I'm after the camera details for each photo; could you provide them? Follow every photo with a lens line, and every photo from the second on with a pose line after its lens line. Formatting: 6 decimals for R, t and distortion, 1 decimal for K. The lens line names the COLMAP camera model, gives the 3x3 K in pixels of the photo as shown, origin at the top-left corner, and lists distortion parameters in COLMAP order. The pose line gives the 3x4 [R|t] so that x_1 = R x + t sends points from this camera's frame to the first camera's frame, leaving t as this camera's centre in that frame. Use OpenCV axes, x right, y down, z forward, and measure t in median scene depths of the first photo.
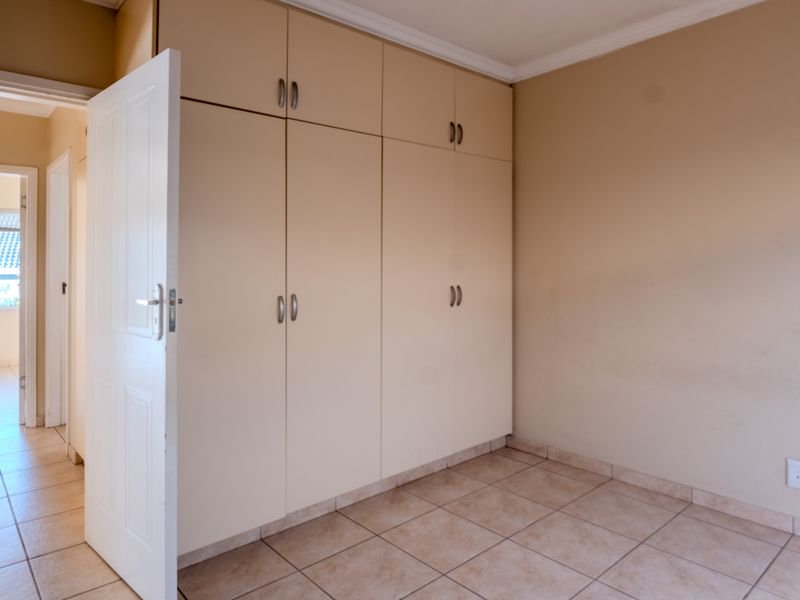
lens RADIAL K [[523.9, 0, 400.0], [0, 523.9, 300.0], [0, 0, 1]] dist [0.005473, 0.001439]
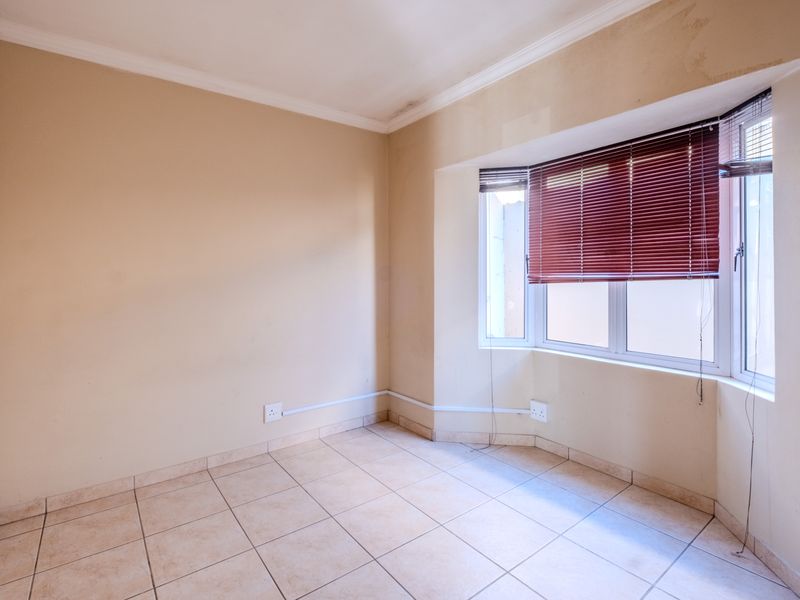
lens RADIAL K [[406.9, 0, 400.5], [0, 406.9, 284.0], [0, 0, 1]] dist [-0.016764, 0.000003]
pose [[0.074942, -0.009717, 0.997141, -0.369851], [0.083794, 0.996477, 0.003413, -0.023608], [-0.993661, 0.083299, 0.075492, 0.413942]]
